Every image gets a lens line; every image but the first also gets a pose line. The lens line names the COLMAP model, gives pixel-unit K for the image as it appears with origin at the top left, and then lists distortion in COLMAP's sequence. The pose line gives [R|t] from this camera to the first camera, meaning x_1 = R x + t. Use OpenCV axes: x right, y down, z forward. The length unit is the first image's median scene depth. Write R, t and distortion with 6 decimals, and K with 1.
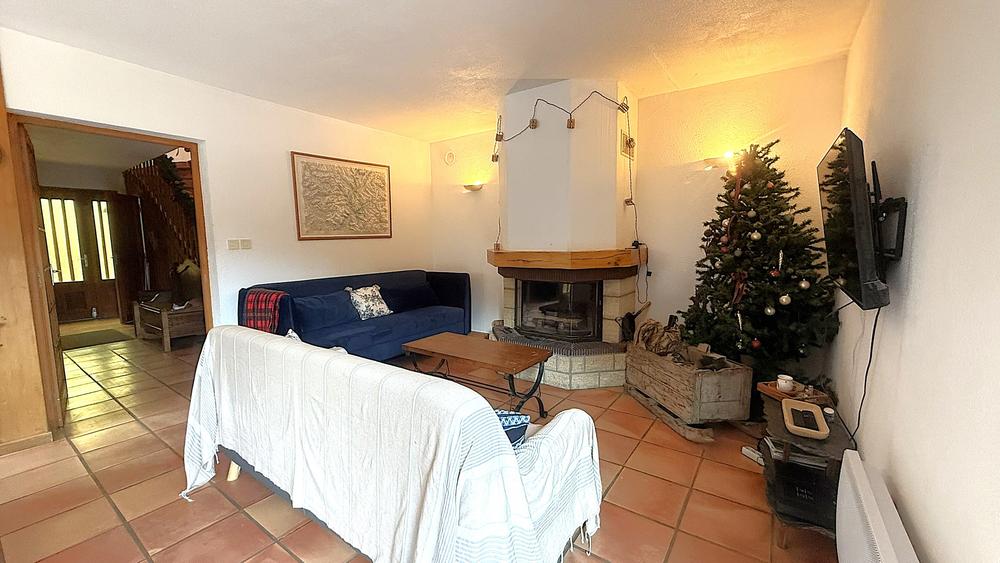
lens RADIAL K [[391.2, 0, 501.5], [0, 391.2, 280.7], [0, 0, 1]] dist [-0.003276, -0.000278]
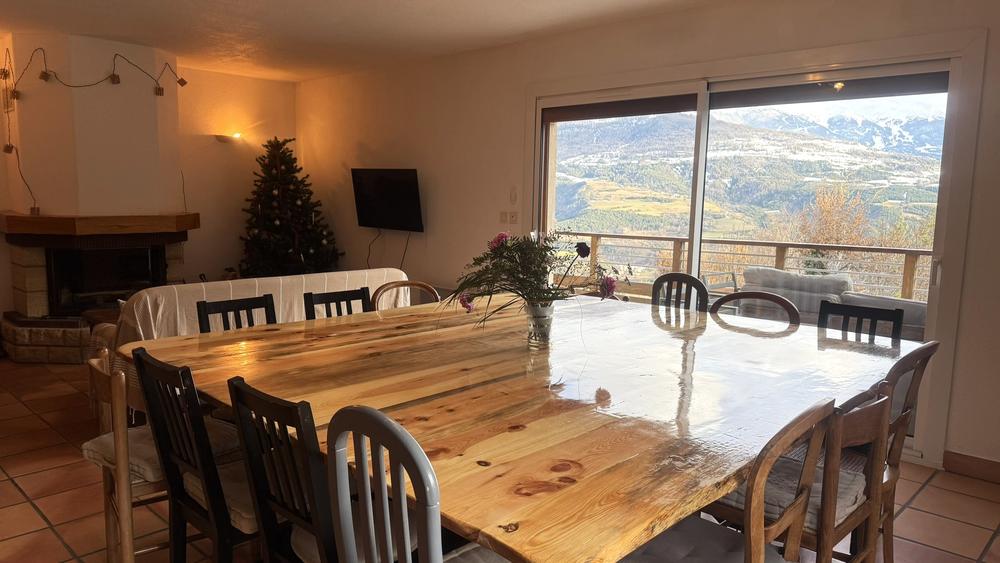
lens RADIAL K [[705.6, 0, 500.5], [0, 705.6, 280.7], [0, 0, 1]] dist [0.000308, -0.000926]
pose [[0.151179, -0.105705, 0.982838, -1.744195], [0.089161, 0.991671, 0.092940, 0.002078], [-0.984477, 0.073581, 0.159344, -0.163517]]
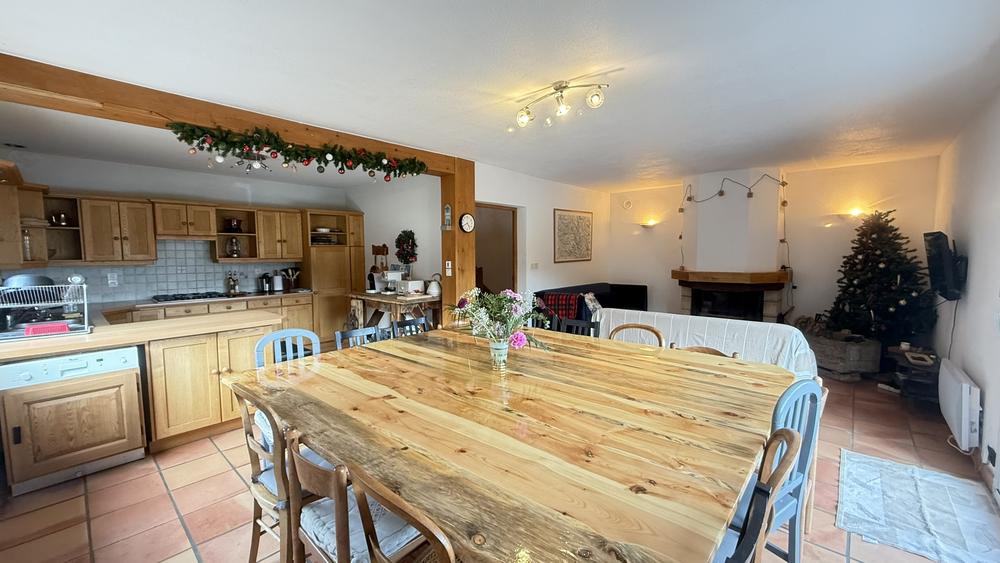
lens RADIAL K [[391.2, 0, 500.1], [0, 391.2, 281.2], [0, 0, 1]] dist [-0.003276, -0.000278]
pose [[0.992063, 0.013712, -0.124995, -0.724910], [-0.017732, 0.999359, -0.031107, 0.033174], [0.124489, 0.033076, 0.991670, -0.823495]]
